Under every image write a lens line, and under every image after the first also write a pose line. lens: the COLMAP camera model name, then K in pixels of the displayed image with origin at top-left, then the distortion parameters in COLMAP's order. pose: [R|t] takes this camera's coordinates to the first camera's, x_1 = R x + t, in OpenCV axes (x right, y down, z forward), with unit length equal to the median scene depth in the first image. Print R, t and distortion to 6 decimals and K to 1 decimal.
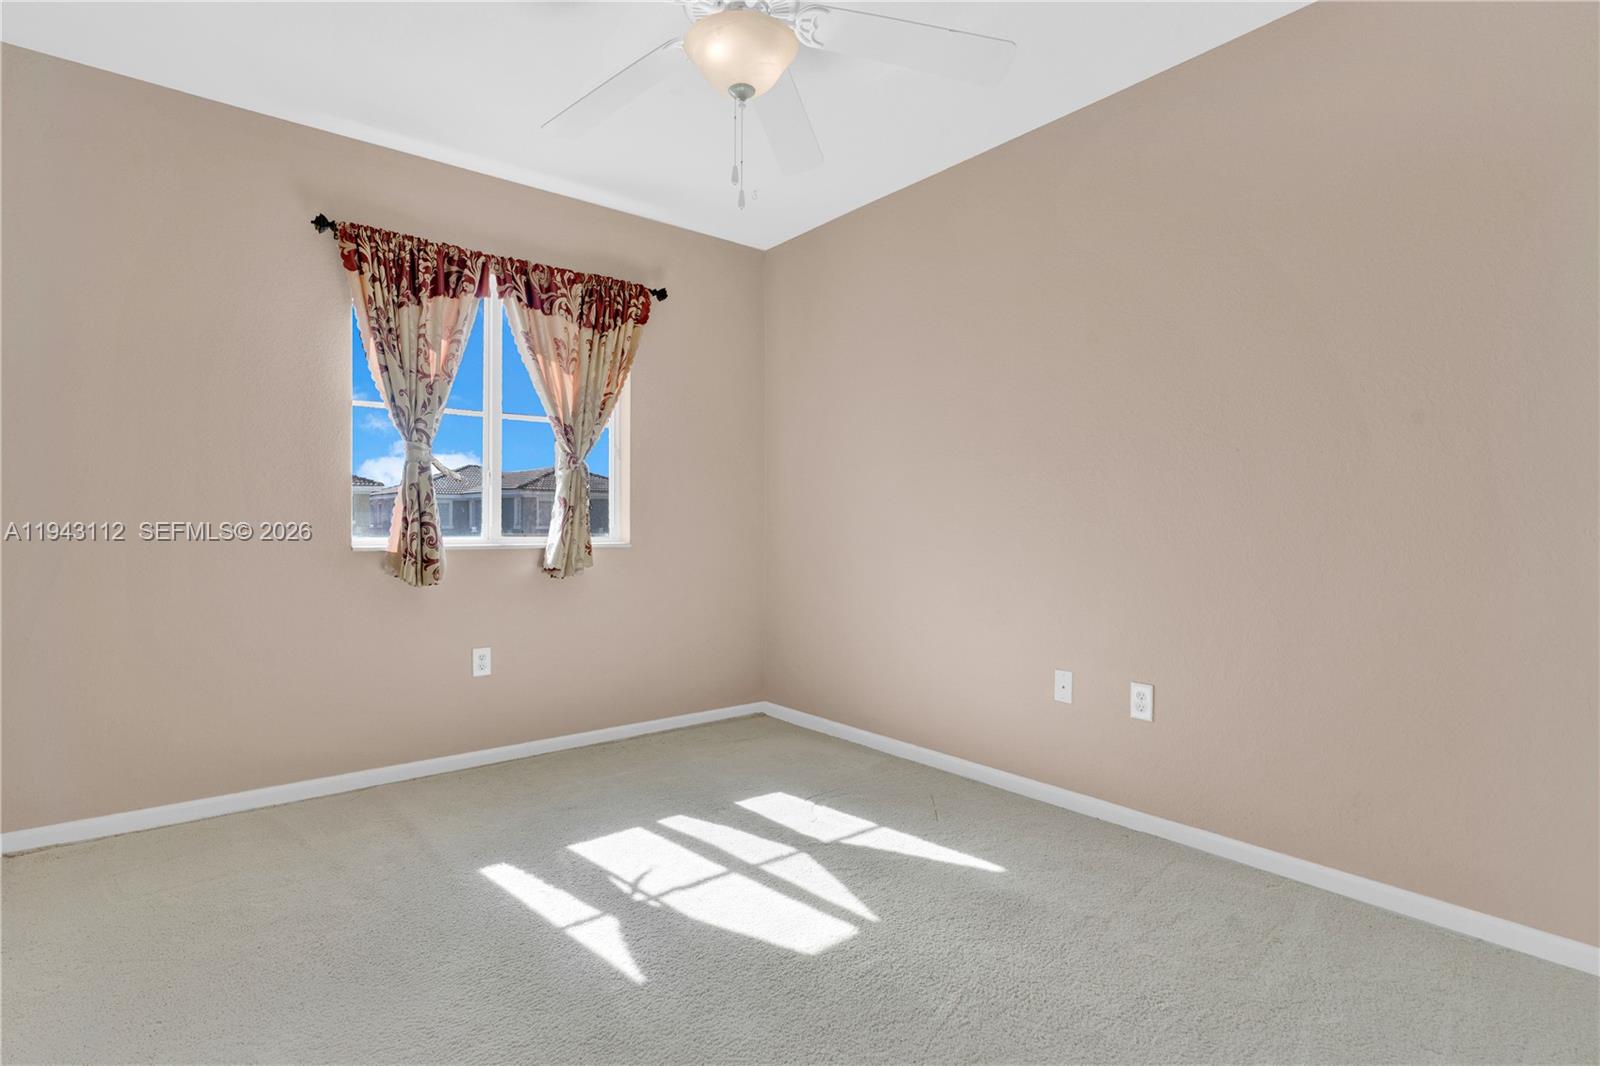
lens RADIAL K [[800.4, 0, 781.2], [0, 800.4, 526.7], [0, 0, 1]] dist [-0.000783, -0.000084]
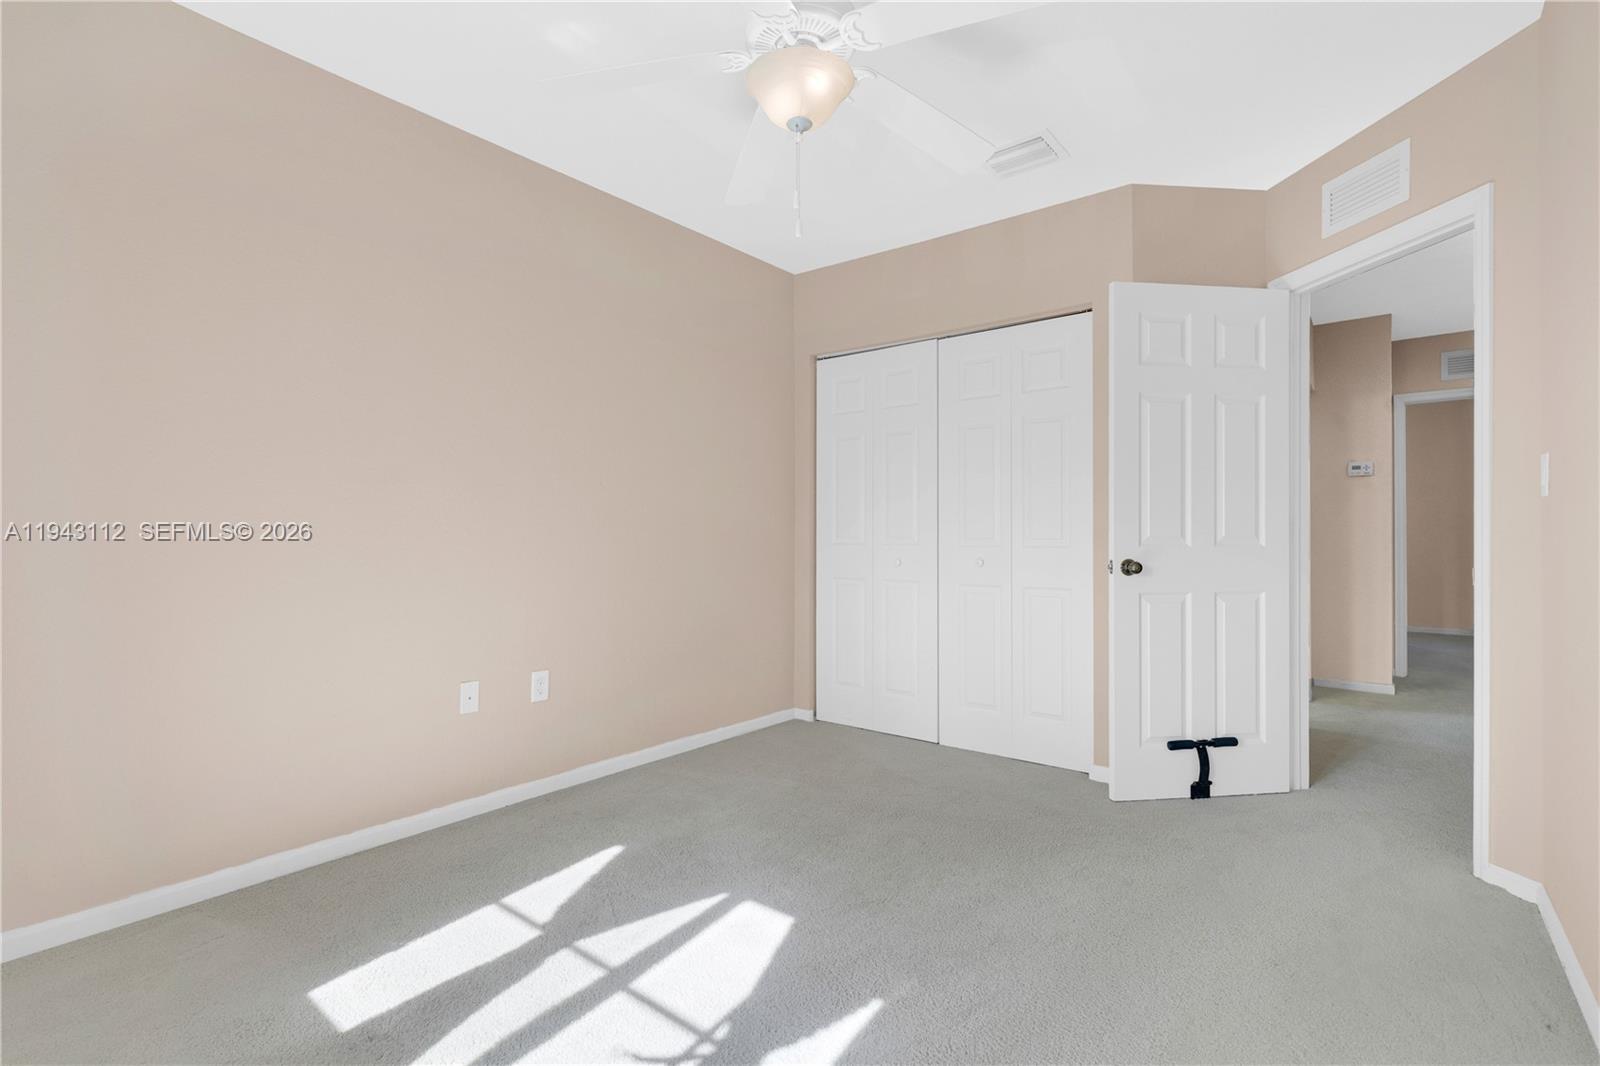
lens RADIAL K [[754.2, 0, 801.9], [0, 754.2, 537.8], [0, 0, 1]] dist [0.001632, 0.000050]
pose [[-0.217493, -0.015643, 0.975937, -0.802995], [0.007162, 0.999819, 0.017622, -0.016379], [-0.976036, 0.010822, -0.217342, 0.983211]]
